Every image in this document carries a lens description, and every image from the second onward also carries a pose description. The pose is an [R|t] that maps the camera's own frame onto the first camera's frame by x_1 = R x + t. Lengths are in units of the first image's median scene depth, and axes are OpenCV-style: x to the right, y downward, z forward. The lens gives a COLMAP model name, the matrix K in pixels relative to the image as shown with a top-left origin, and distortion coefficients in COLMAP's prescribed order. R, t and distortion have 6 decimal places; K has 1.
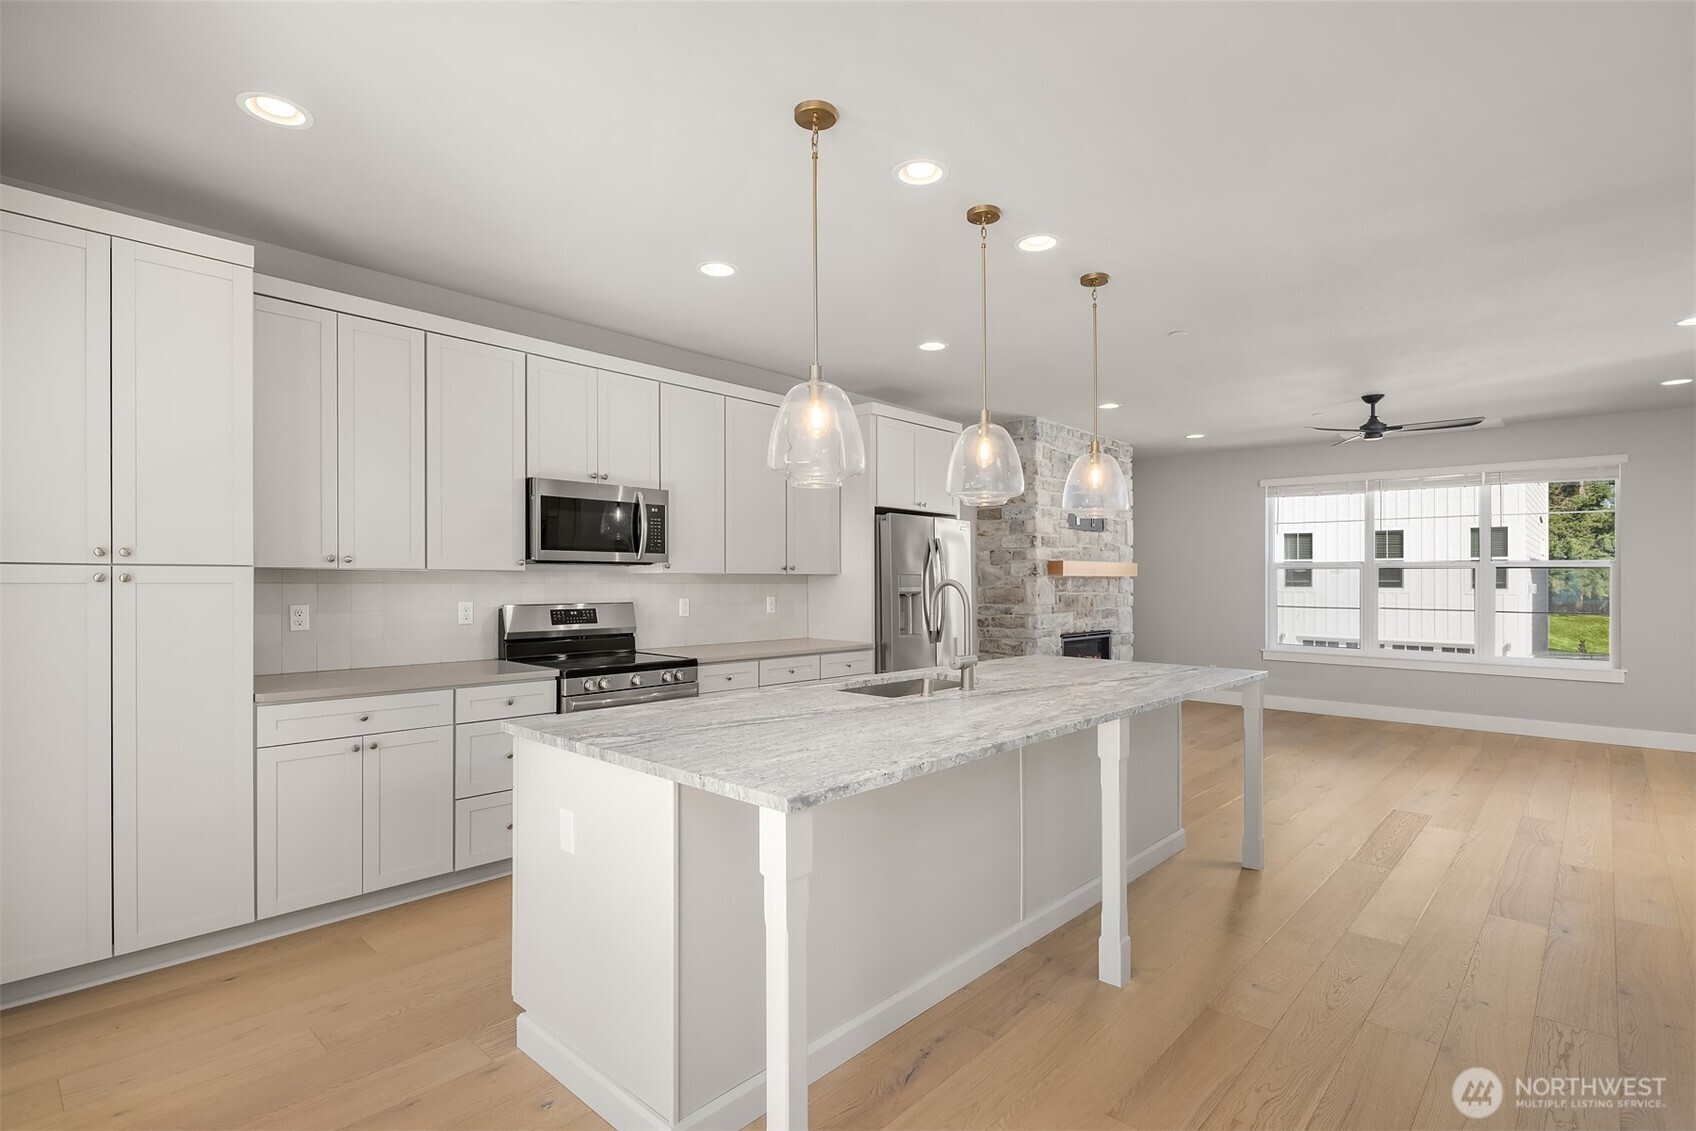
lens RADIAL K [[814.8, 0, 846.6], [0, 814.8, 578.3], [0, 0, 1]] dist [0.000896, -0.000591]
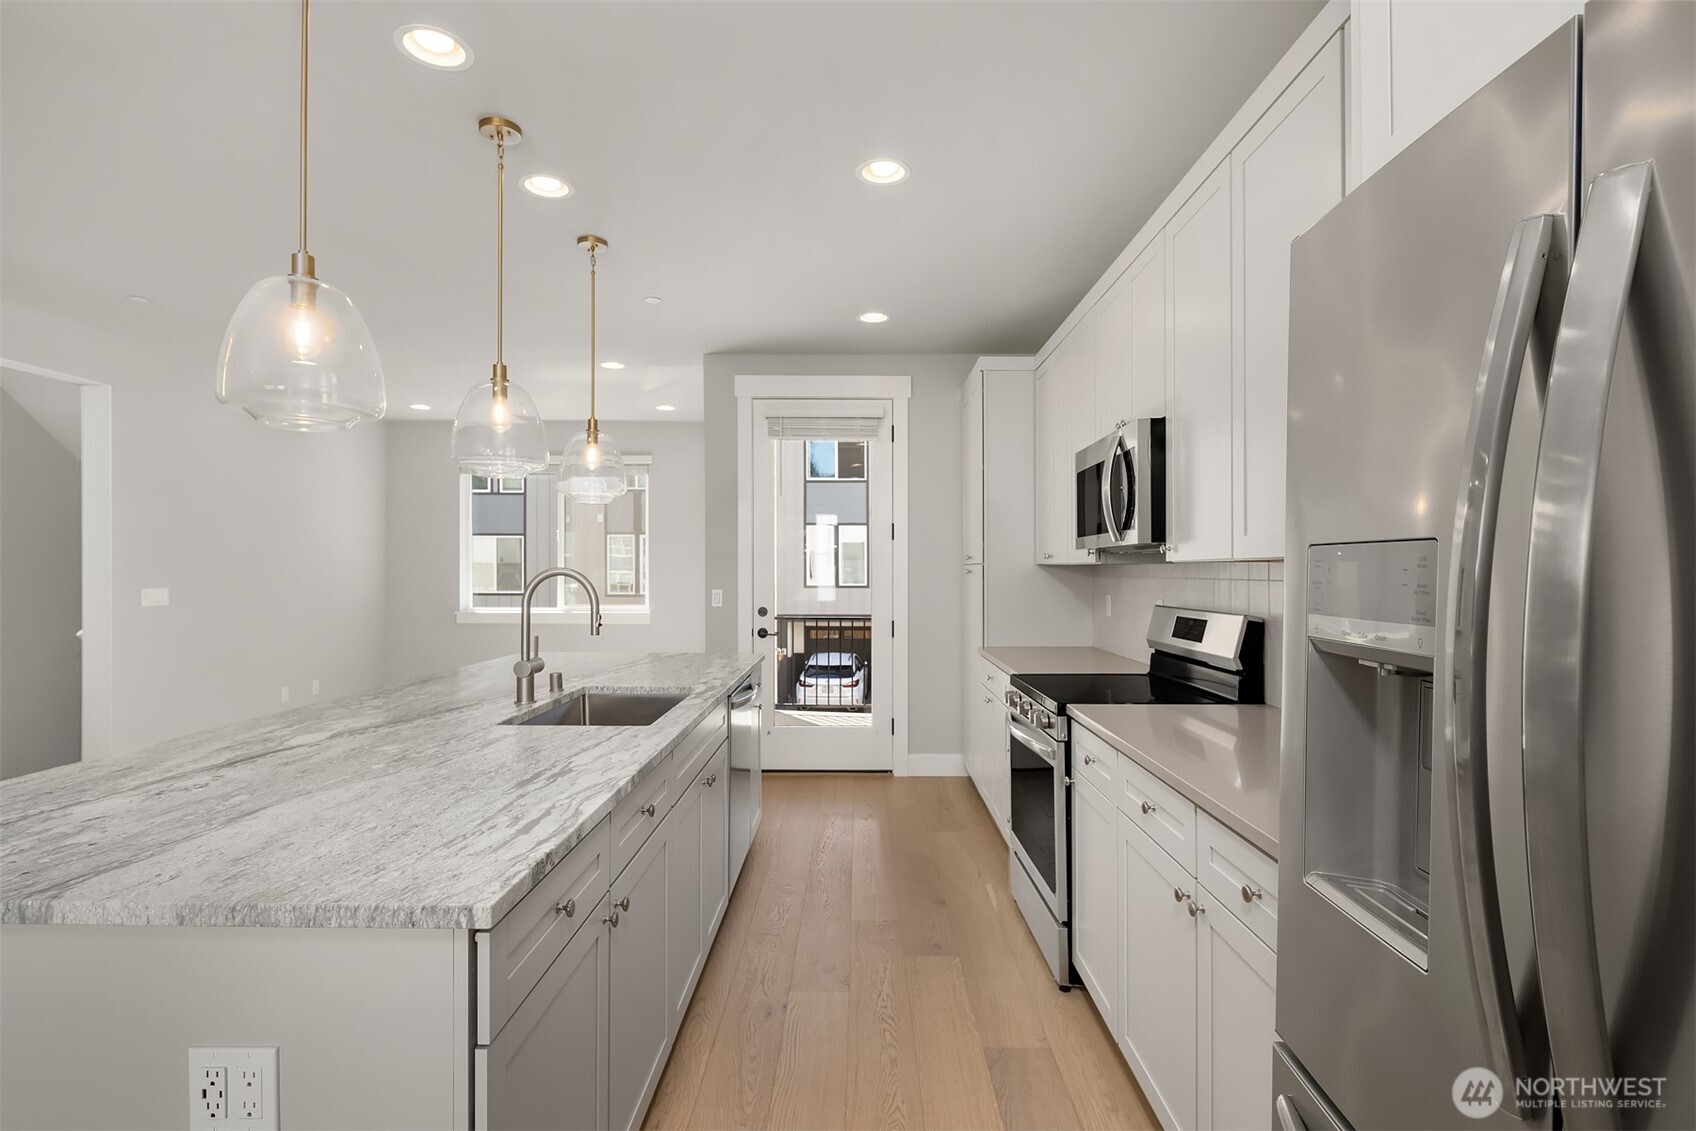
lens RADIAL K [[814.1, 0, 848.0], [0, 814.1, 565.5], [0, 0, 1]] dist [0.000056, -0.000130]
pose [[-0.741718, -0.013268, -0.670581, 0.244122], [-0.008186, 0.999909, -0.010729, 0.002675], [0.670662, -0.002468, -0.741759, 0.998433]]
